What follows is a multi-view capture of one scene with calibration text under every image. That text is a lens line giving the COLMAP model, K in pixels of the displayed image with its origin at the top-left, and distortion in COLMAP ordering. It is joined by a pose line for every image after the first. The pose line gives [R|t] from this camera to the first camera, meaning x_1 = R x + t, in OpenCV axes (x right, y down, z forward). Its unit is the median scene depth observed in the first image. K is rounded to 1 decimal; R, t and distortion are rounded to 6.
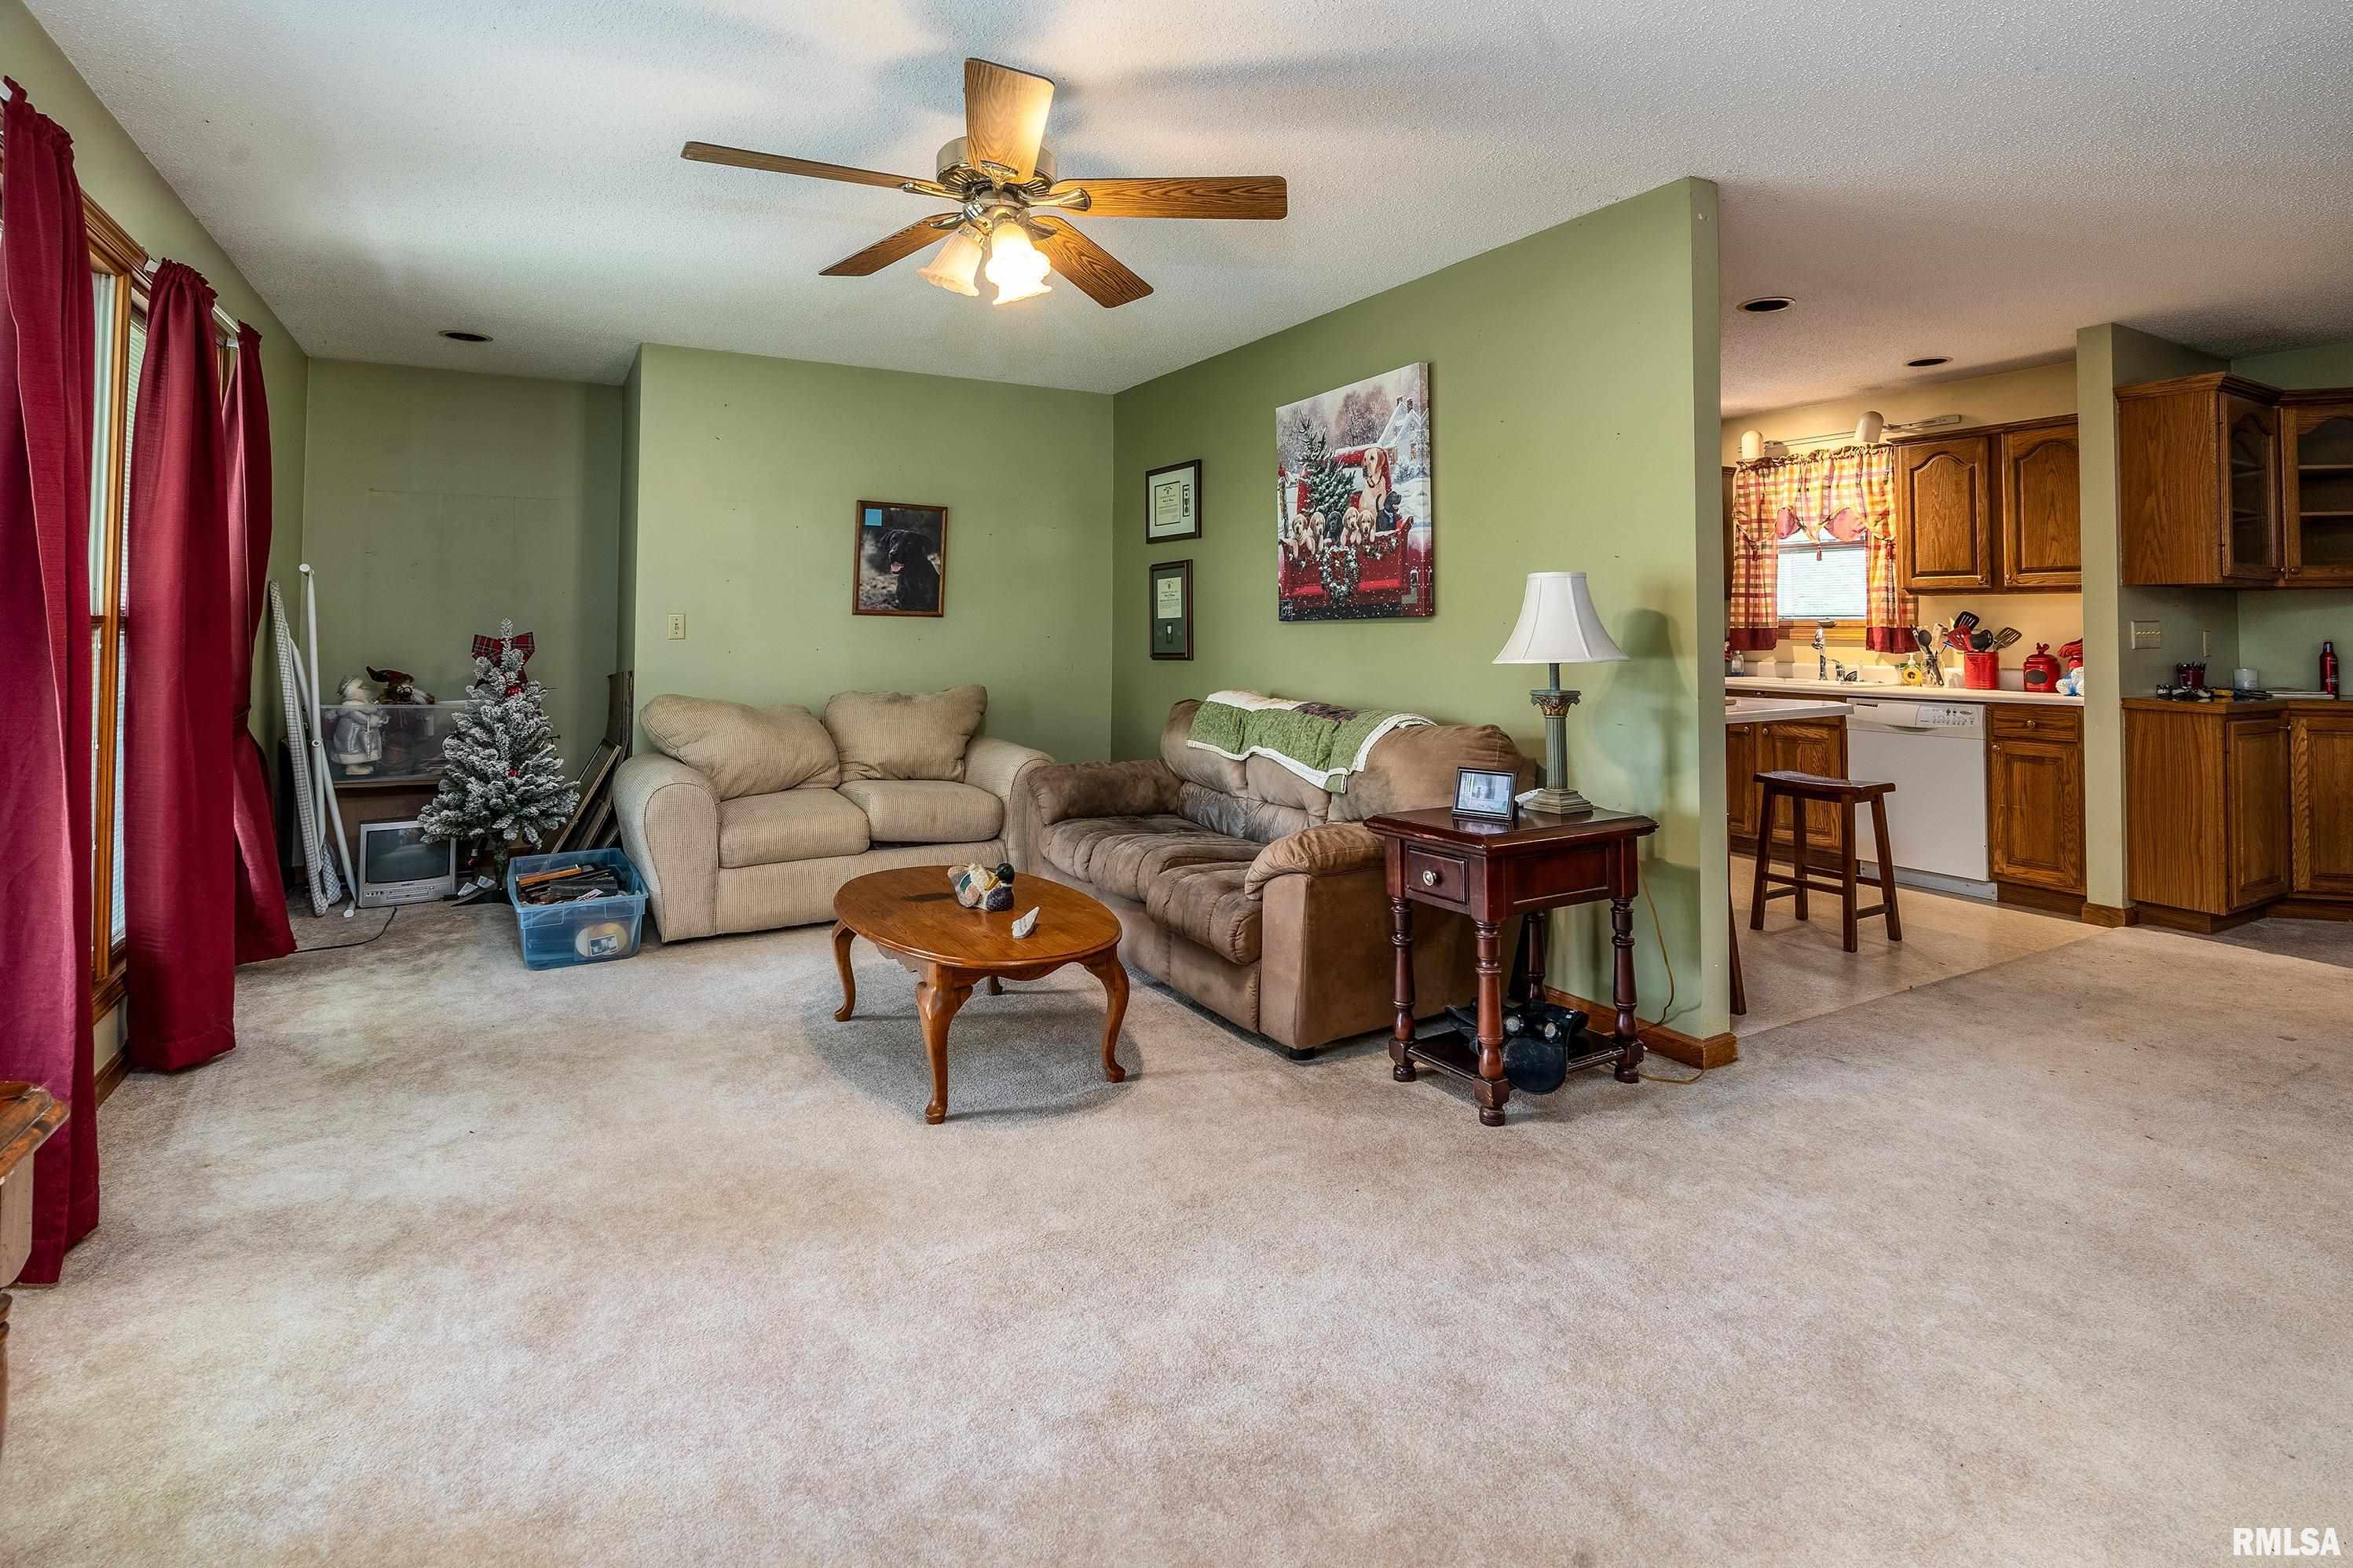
lens RADIAL K [[1106.1, 0, 1184.0], [0, 1106.1, 618.1], [0, 0, 1]] dist [-0.000362, 0.000627]
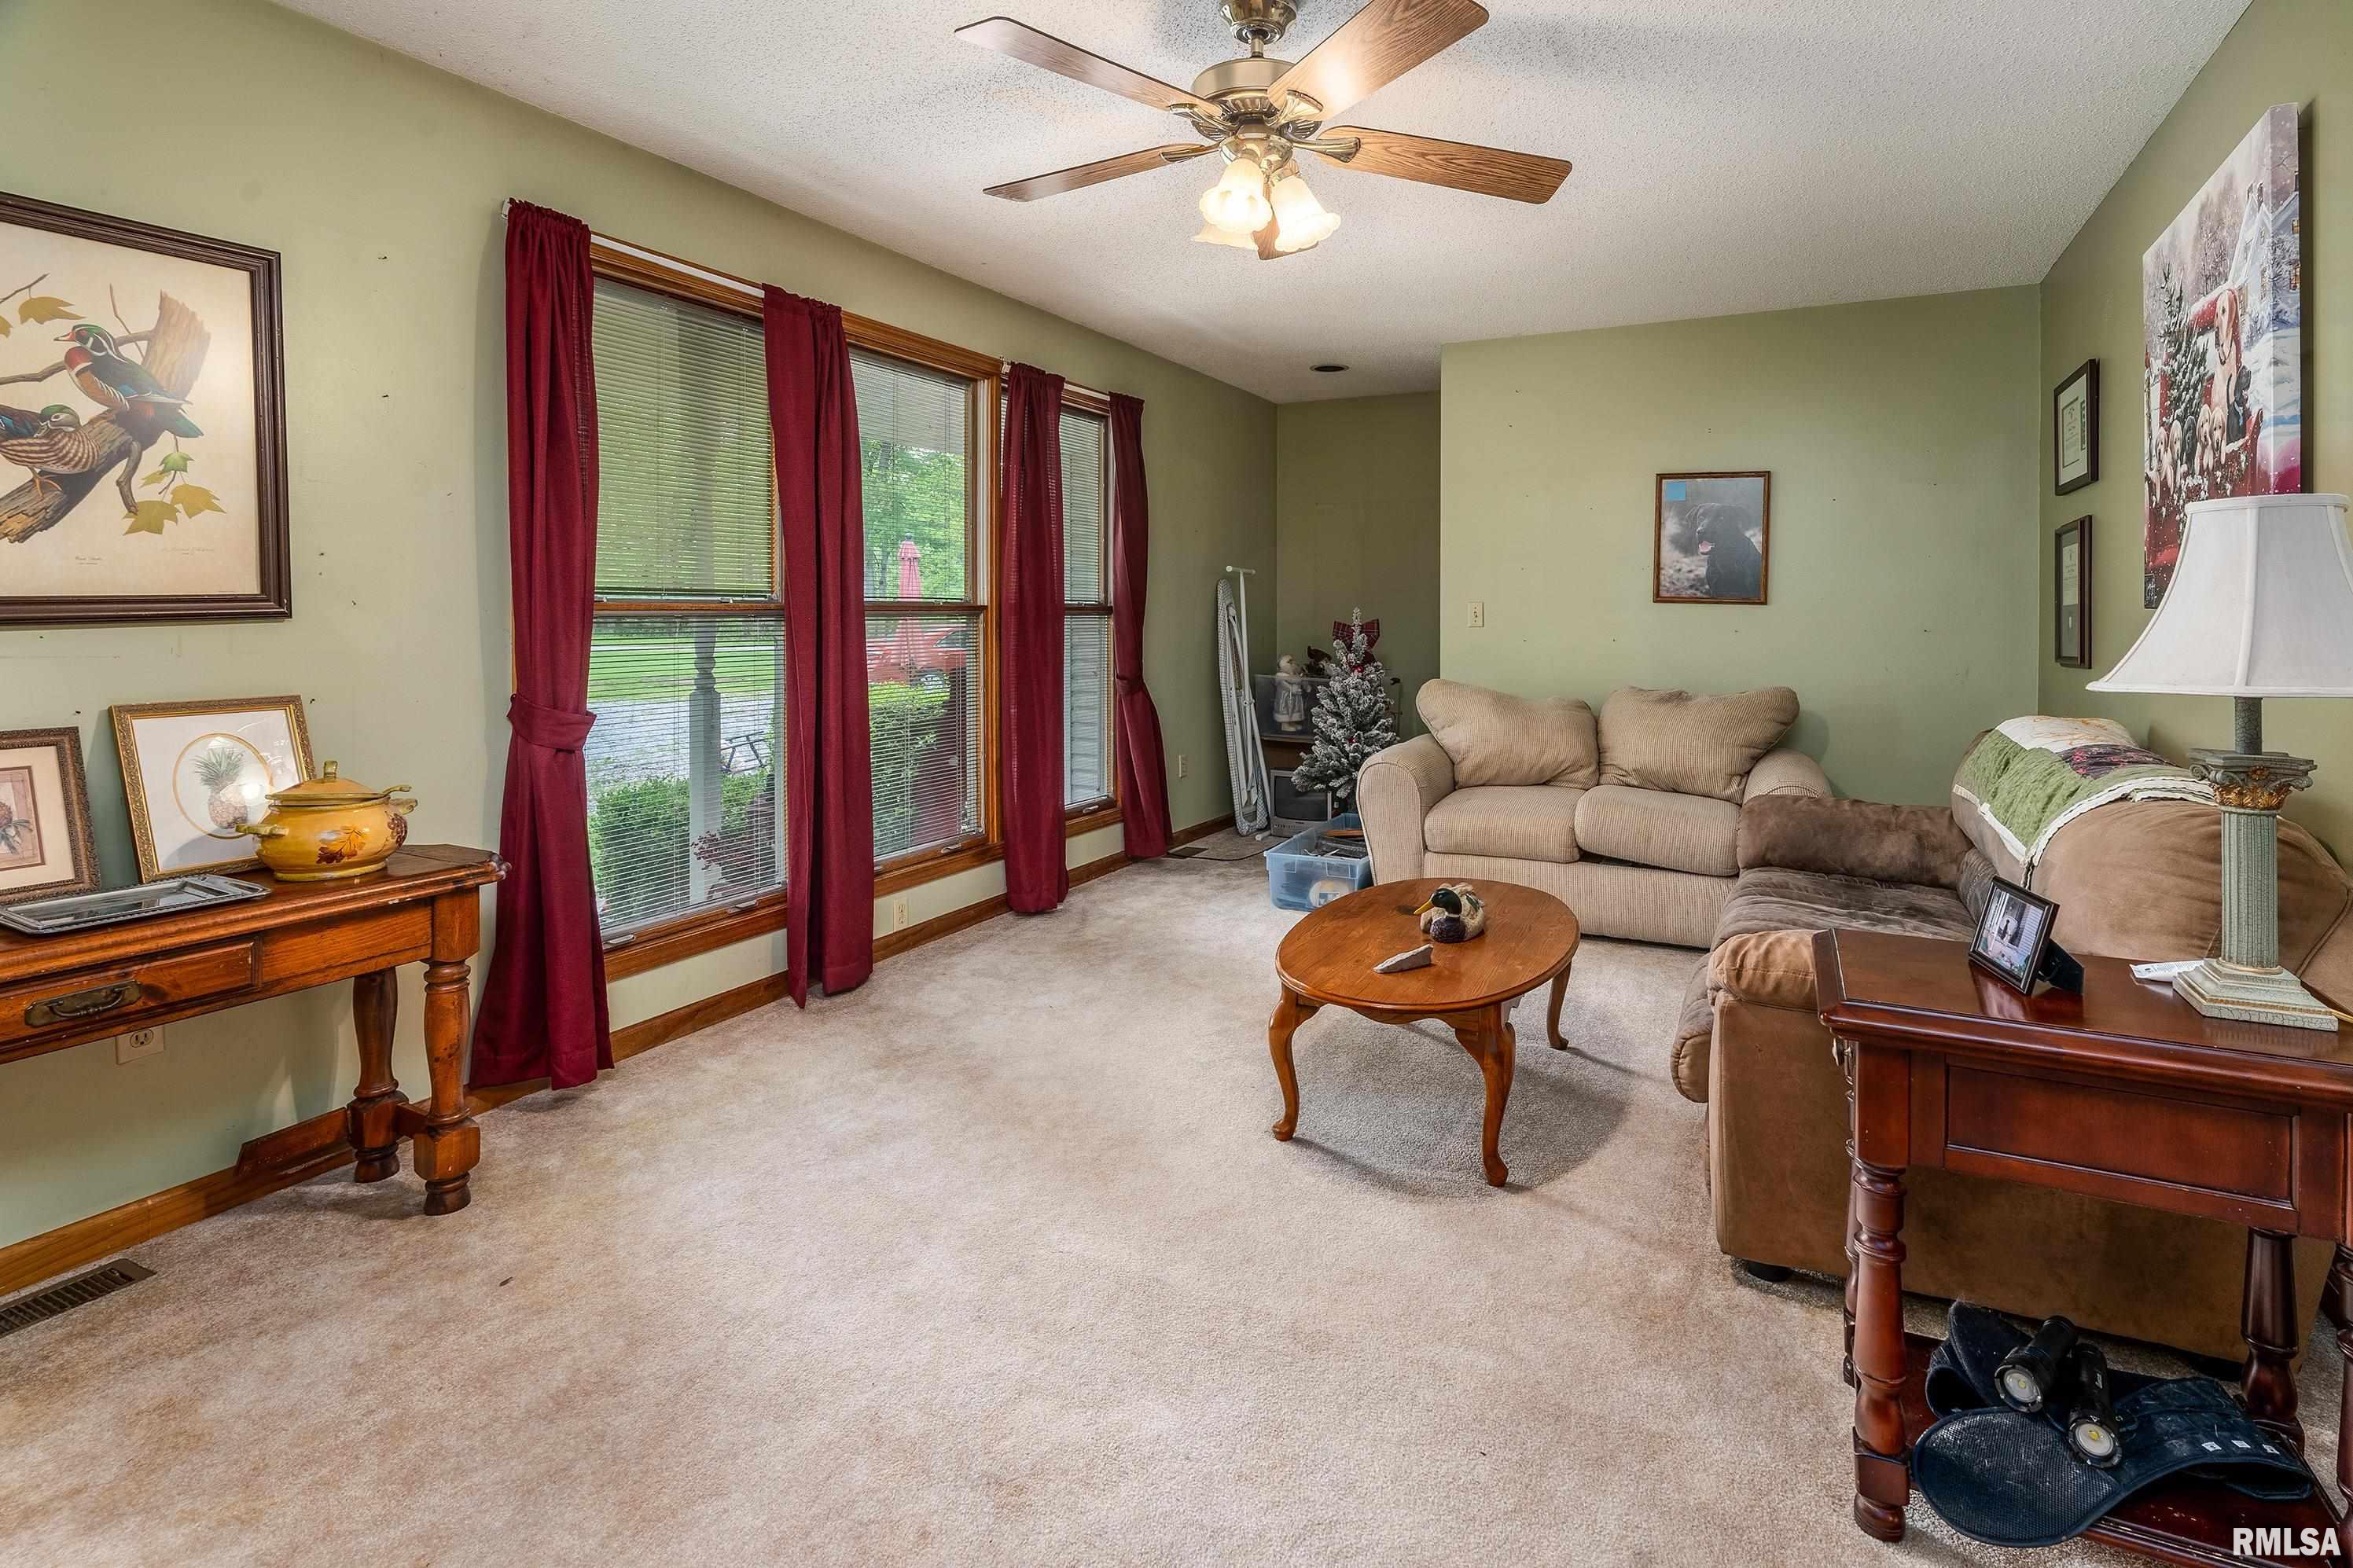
lens RADIAL K [[1134.6, 0, 1282.2], [0, 1134.6, 641.2], [0, 0, 1]] dist [-0.000521, 0.000303]
pose [[0.579656, 0.022075, -0.814562, 0.287725], [0.001765, 0.999597, 0.028345, 0.002030], [0.814859, -0.017868, 0.579384, 0.230909]]
